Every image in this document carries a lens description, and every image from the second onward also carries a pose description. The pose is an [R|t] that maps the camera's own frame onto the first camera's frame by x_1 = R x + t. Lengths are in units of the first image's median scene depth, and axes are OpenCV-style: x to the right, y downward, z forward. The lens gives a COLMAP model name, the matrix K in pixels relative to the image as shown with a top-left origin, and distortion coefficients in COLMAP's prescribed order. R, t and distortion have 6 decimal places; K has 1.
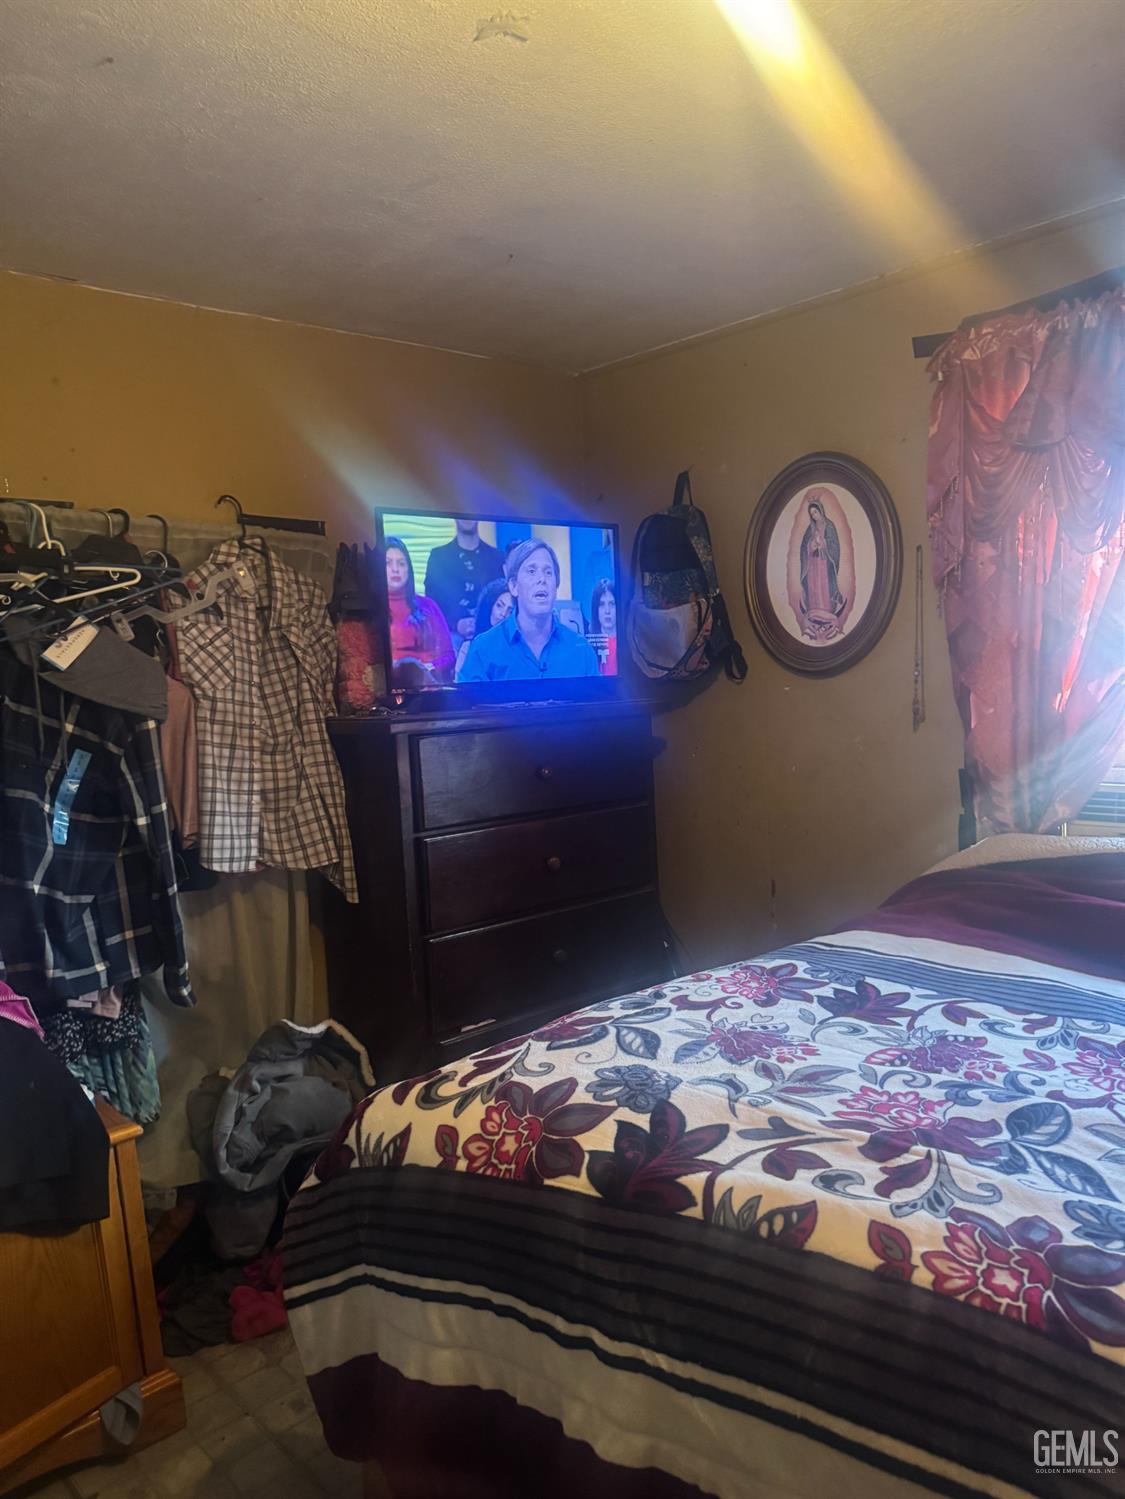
lens RADIAL K [[1066.4, 0, 556.7], [0, 1066.4, 728.1], [0, 0, 1]] dist [0.042364, -0.041712]
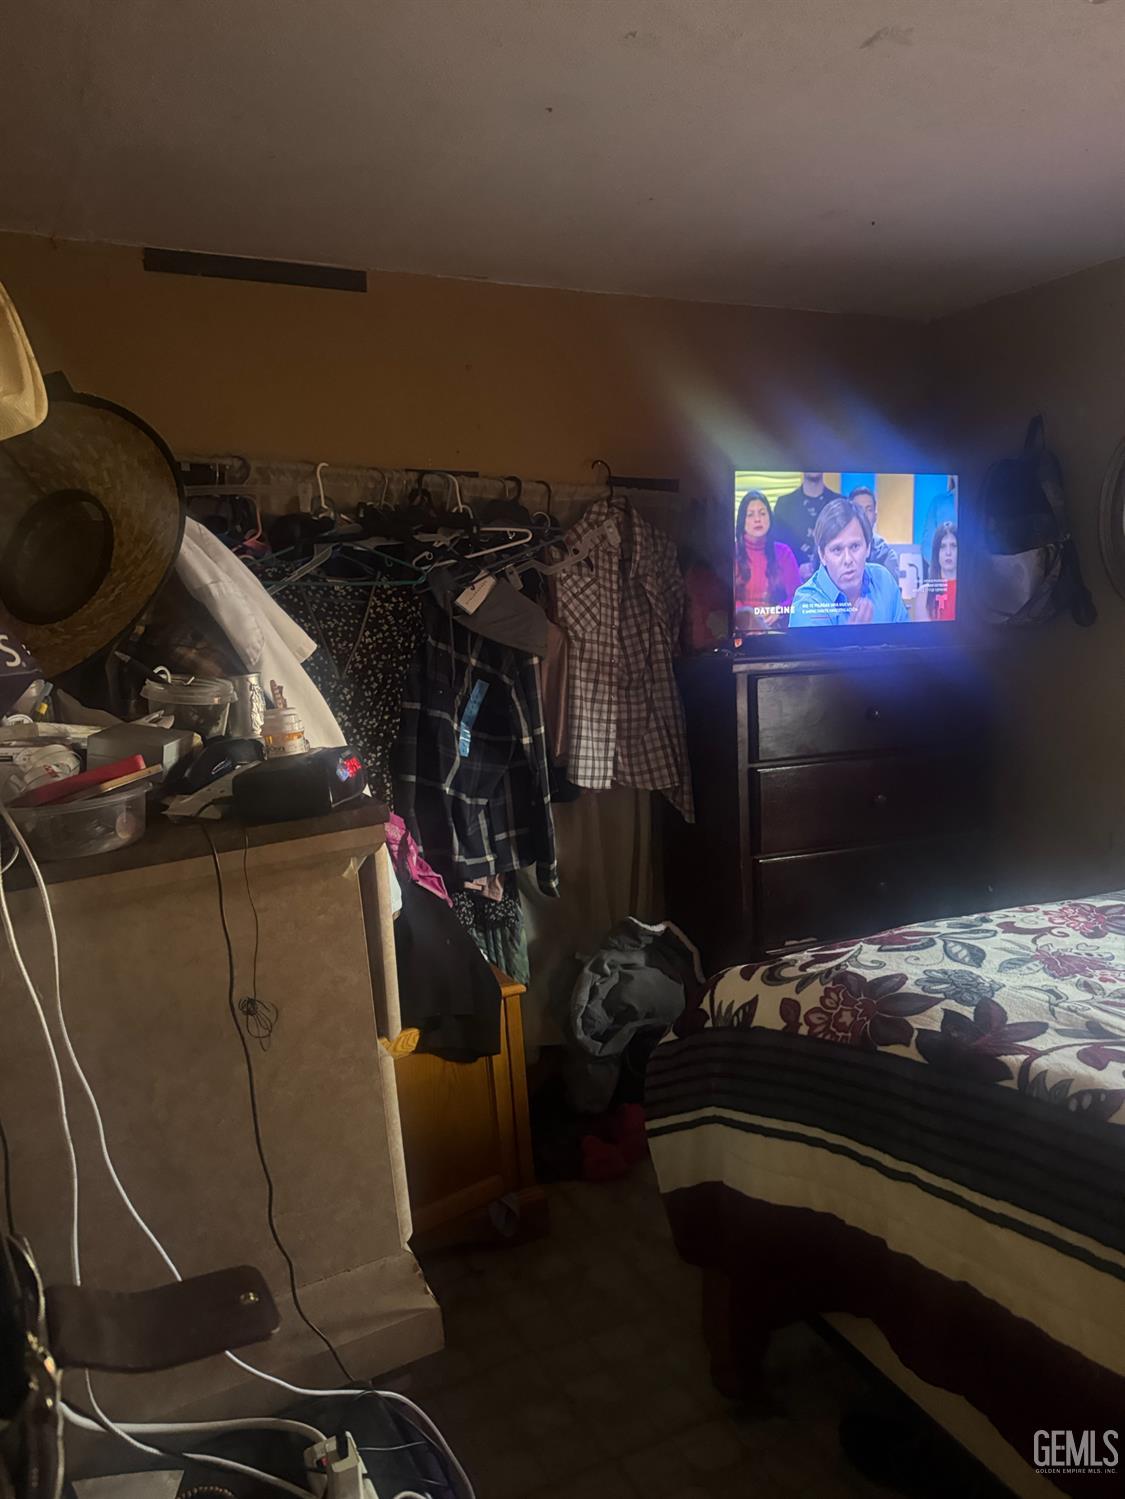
lens RADIAL K [[1033.9, 0, 562.5], [0, 1033.9, 749.5], [0, 0, 1]] dist [0.177758, -0.372654]
pose [[0.957964, 0.046316, -0.283125, -0.015913], [-0.024641, 0.996519, 0.079647, 0.002559], [0.285828, -0.069322, 0.955770, -0.105839]]
